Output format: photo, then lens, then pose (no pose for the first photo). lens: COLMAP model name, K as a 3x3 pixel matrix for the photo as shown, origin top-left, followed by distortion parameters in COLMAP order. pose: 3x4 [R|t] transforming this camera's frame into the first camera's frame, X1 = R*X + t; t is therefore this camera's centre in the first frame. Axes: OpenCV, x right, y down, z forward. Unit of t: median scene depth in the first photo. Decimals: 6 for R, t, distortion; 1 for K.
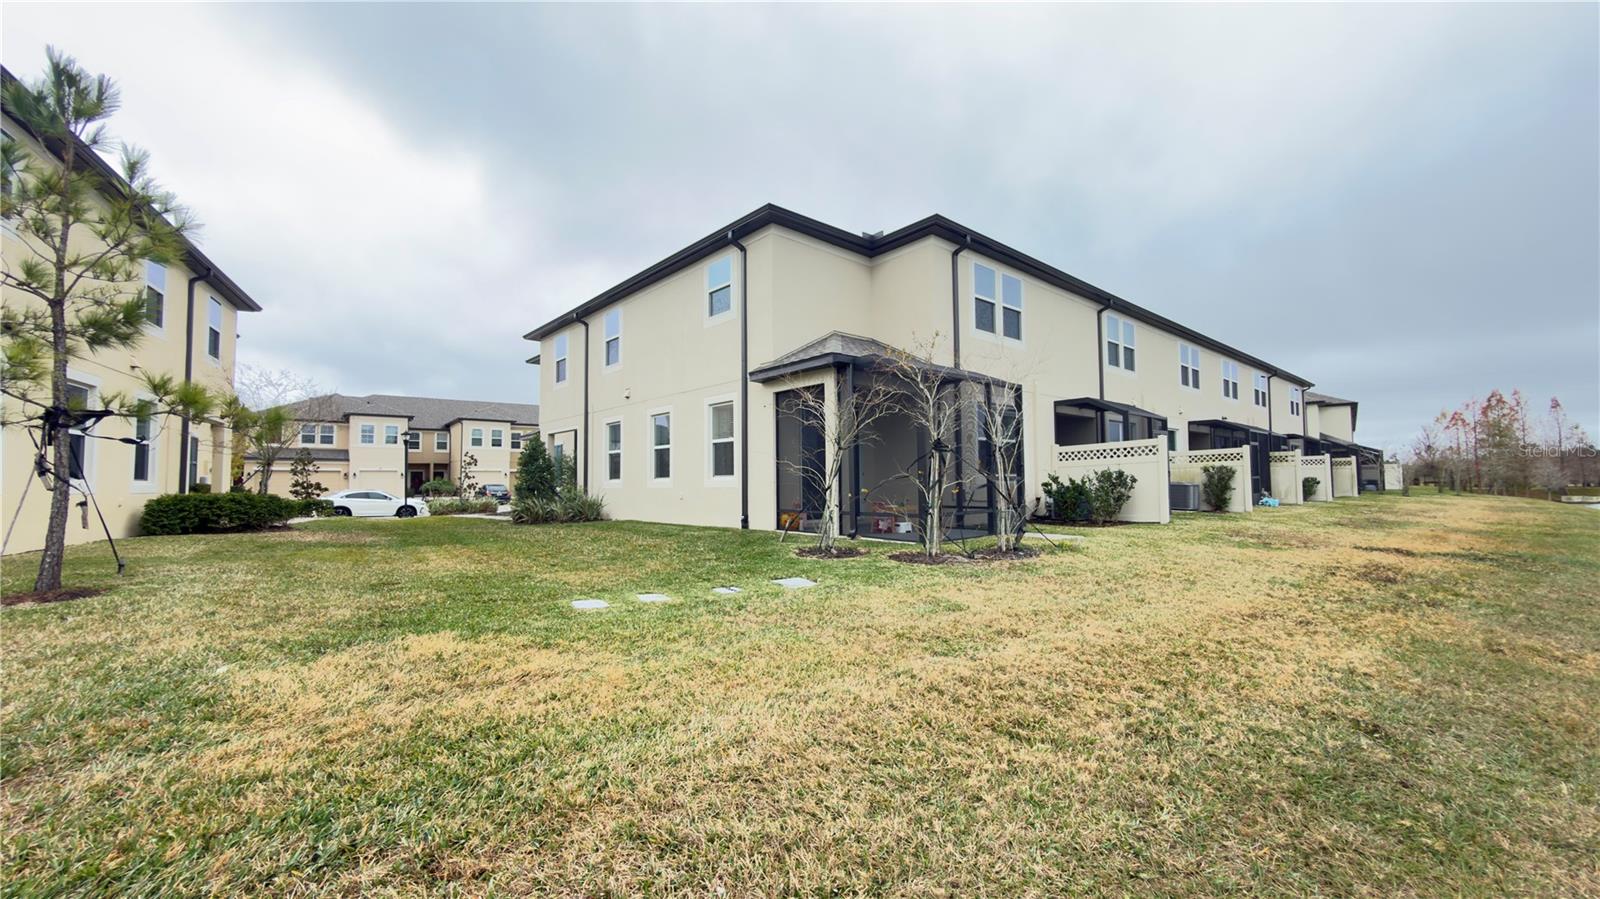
lens RADIAL K [[637.7, 0, 802.0], [0, 637.7, 454.1], [0, 0, 1]] dist [-0.001219, 0.000111]
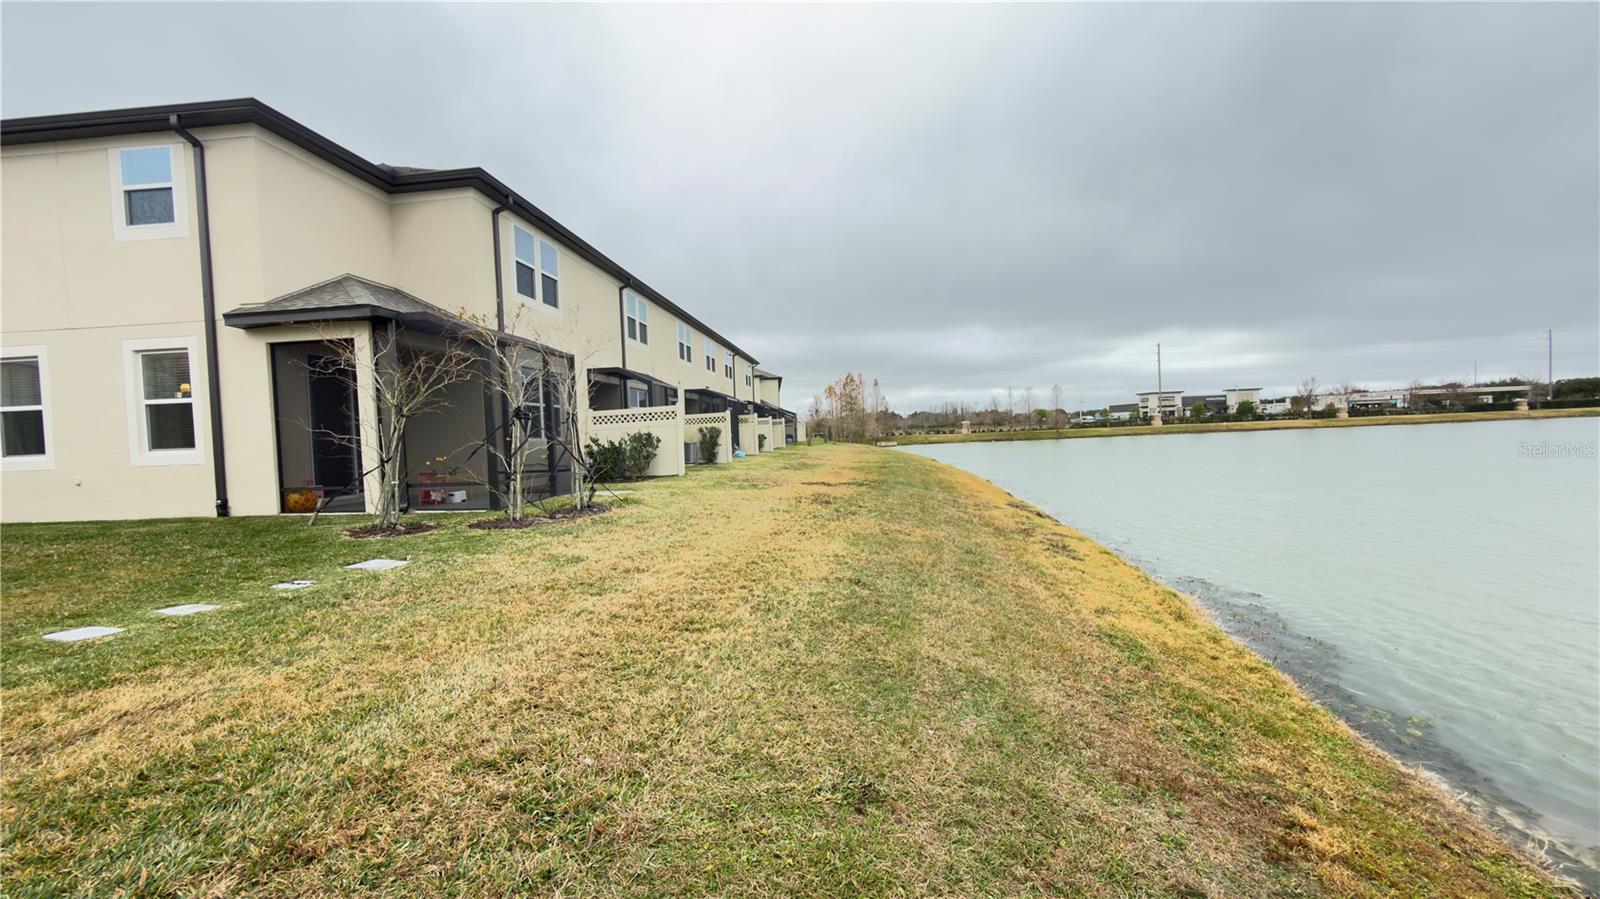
lens RADIAL K [[637.7, 0, 802.0], [0, 637.7, 454.1], [0, 0, 1]] dist [-0.001219, 0.000111]
pose [[0.724464, -0.040661, 0.688112, -0.105364], [-0.002832, 0.998075, 0.061958, -0.008330], [-0.689307, -0.046836, 0.722954, -0.040615]]
